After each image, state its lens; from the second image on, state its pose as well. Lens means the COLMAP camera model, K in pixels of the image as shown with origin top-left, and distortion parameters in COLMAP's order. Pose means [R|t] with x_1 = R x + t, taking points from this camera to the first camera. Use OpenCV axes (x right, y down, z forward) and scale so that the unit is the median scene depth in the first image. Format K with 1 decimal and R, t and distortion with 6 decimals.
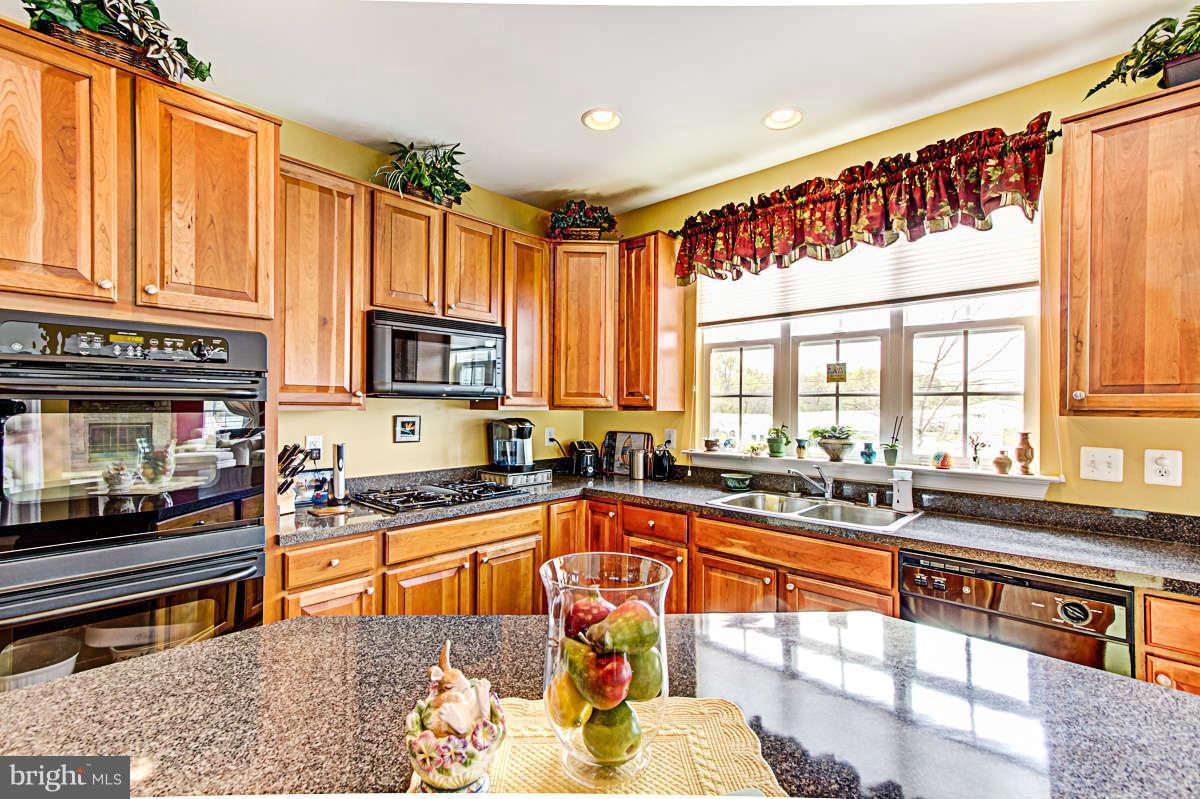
lens RADIAL K [[532.2, 0, 604.8], [0, 532.2, 407.6], [0, 0, 1]] dist [0.002298, 0.000618]
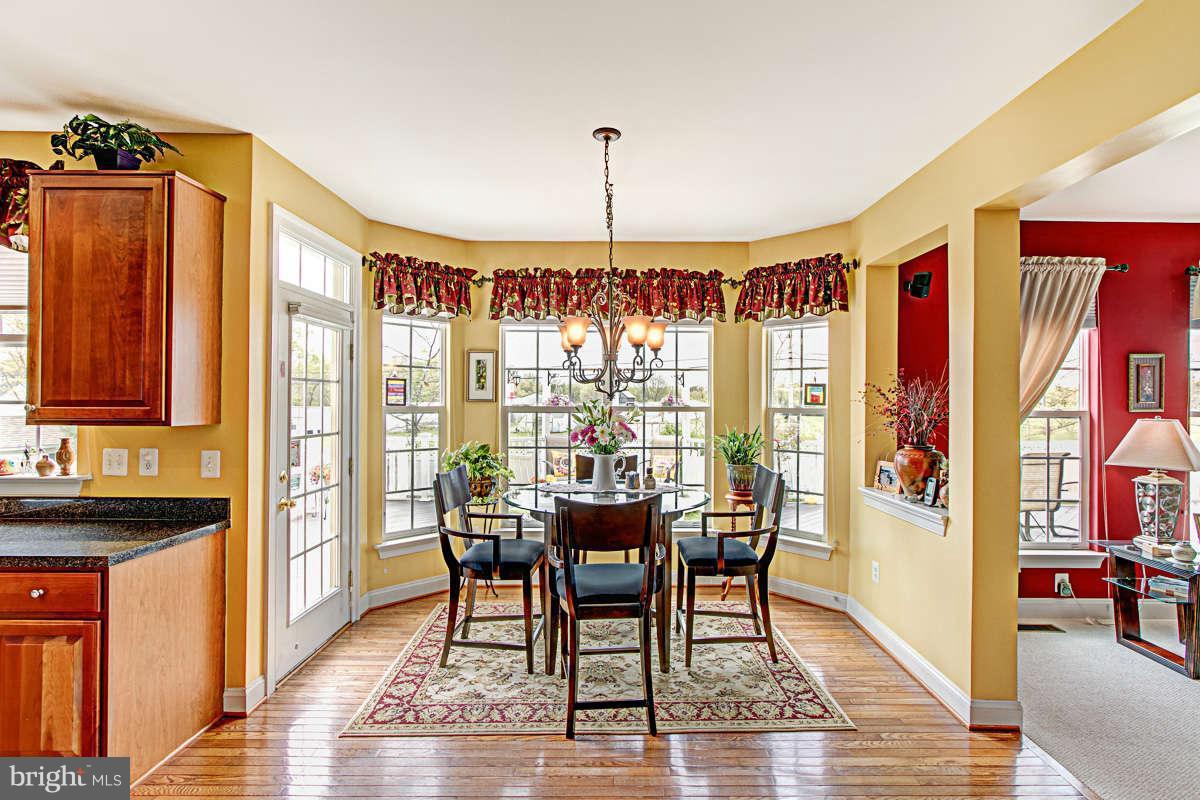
lens RADIAL K [[569.7, 0, 611.9], [0, 569.7, 397.9], [0, 0, 1]] dist [-0.008421, 0.000946]
pose [[0.730252, -0.001423, 0.683177, 0.699028], [0.004299, 0.999988, -0.002512, -0.025607], [-0.683164, 0.004771, 0.730249, -0.569320]]
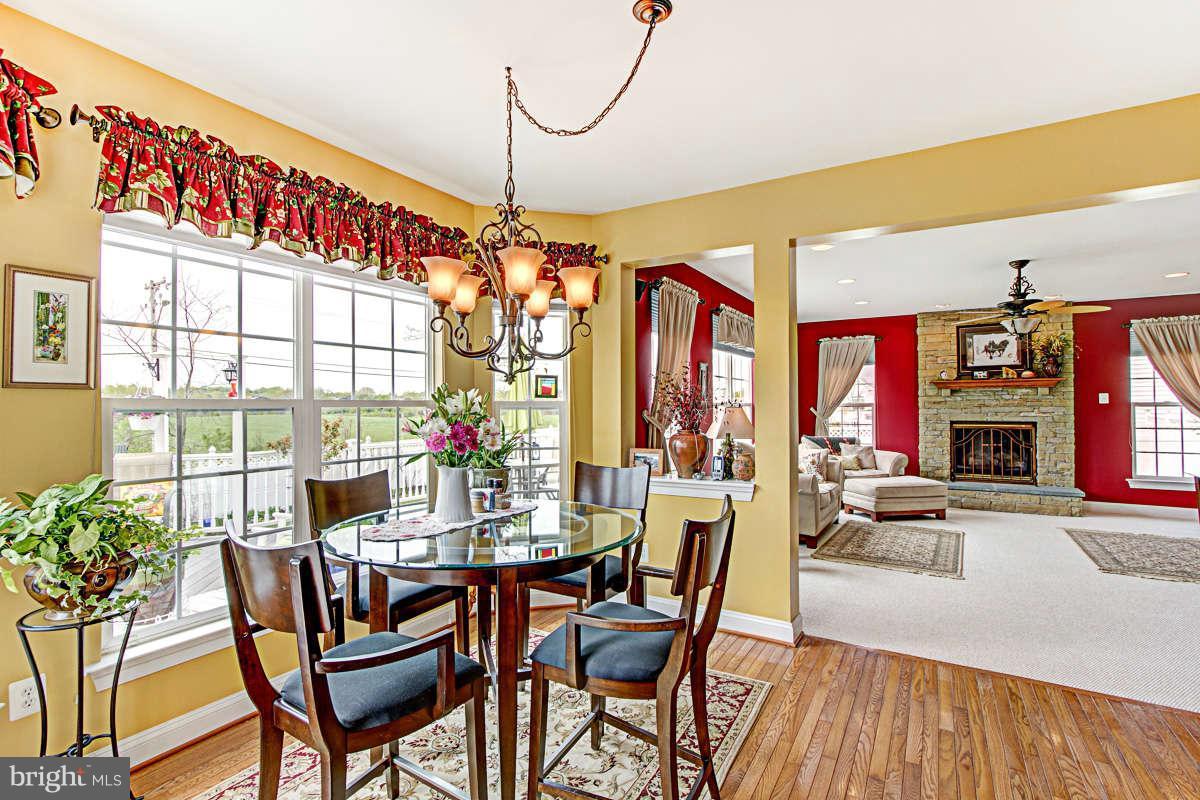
lens RADIAL K [[569.7, 0, 593.3], [0, 569.7, 404.4], [0, 0, 1]] dist [-0.008421, 0.000946]
pose [[-0.210694, -0.003866, 0.977544, 0.693097], [0.007047, 0.999960, 0.005474, 0.003168], [-0.977527, 0.008042, -0.210659, 0.407758]]
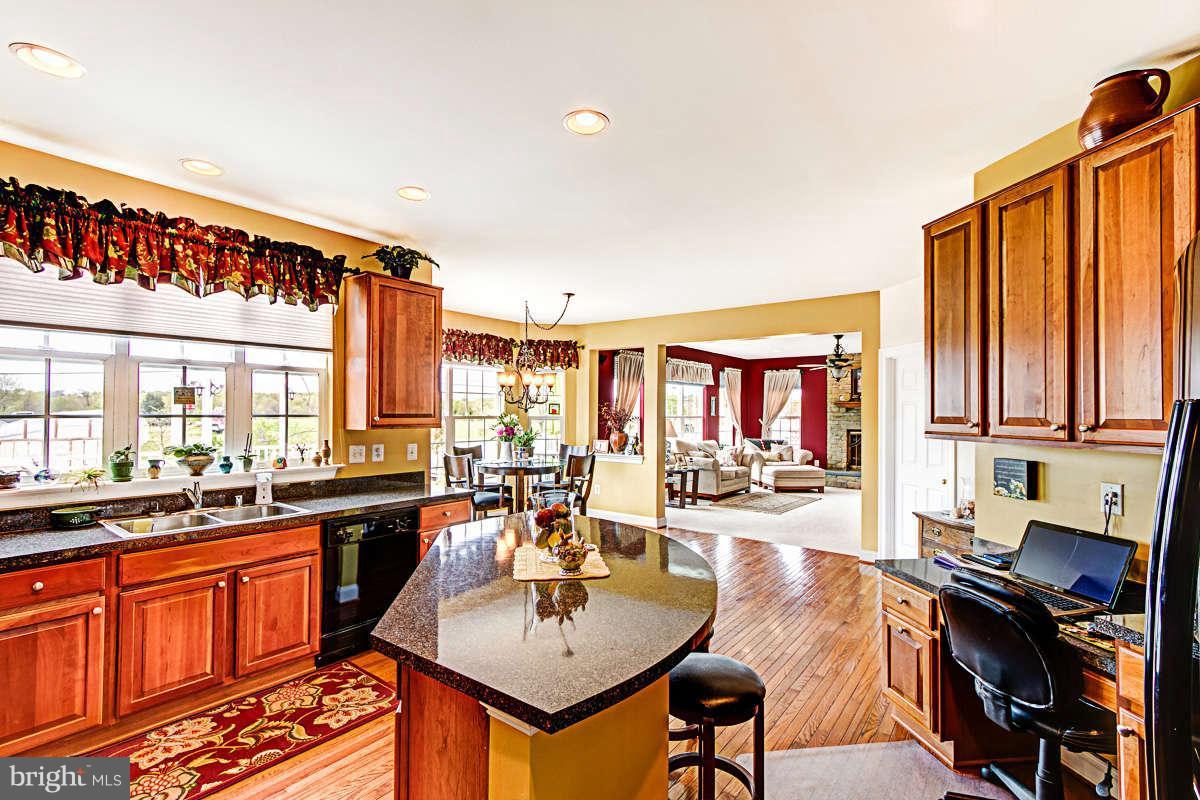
lens RADIAL K [[569.7, 0, 602.6], [0, 569.7, 401.0], [0, 0, 1]] dist [-0.008421, 0.000946]
pose [[-0.115760, 0.009648, 0.993230, -0.901744], [-0.002425, 0.999947, -0.009996, -0.049321], [-0.993274, -0.003566, -0.115730, 0.306455]]
